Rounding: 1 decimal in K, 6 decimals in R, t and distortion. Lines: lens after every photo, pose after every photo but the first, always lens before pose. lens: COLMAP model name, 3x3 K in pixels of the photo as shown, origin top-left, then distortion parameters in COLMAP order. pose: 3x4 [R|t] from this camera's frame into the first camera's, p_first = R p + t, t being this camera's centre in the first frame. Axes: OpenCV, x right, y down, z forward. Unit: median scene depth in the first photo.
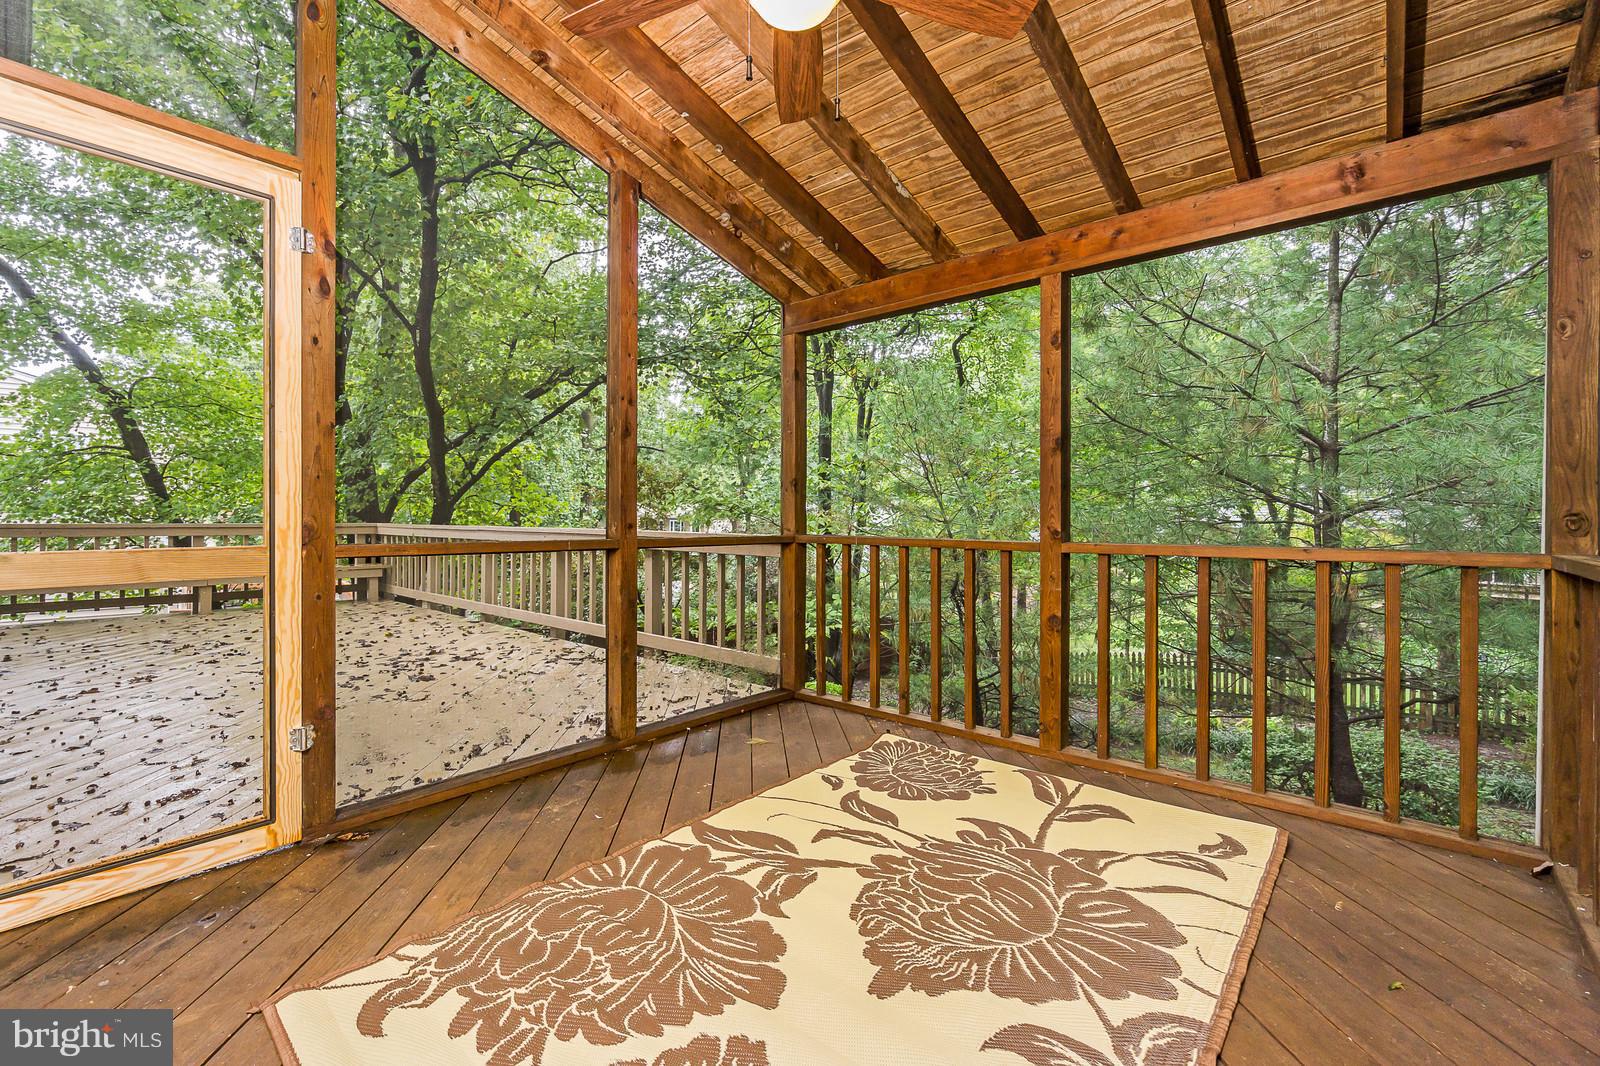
lens RADIAL K [[687.2, 0, 775.1], [0, 687.2, 516.1], [0, 0, 1]] dist [0.000510, 0.000450]
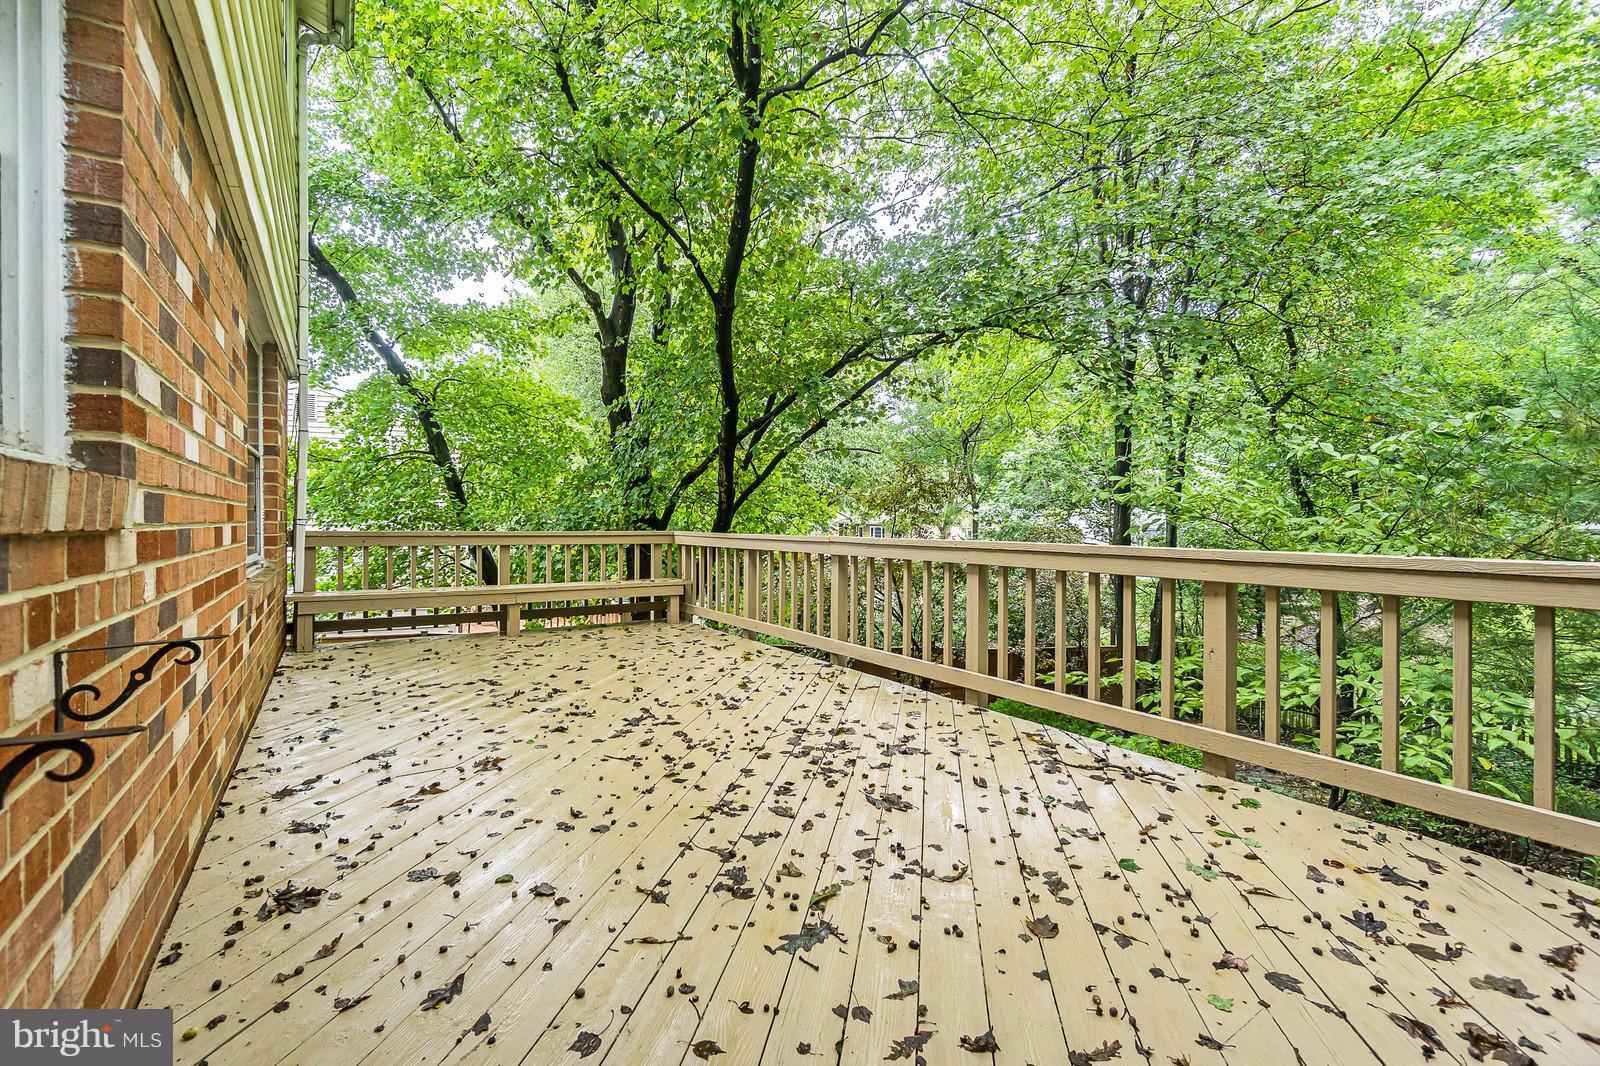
lens RADIAL K [[697.4, 0, 769.9], [0, 697.4, 521.5], [0, 0, 1]] dist [-0.001138, 0.000087]
pose [[0.960236, -0.000060, -0.279188, -0.212028], [0.000295, 1.000000, 0.000802, -0.001944], [0.279188, -0.000853, 0.960236, 0.191128]]
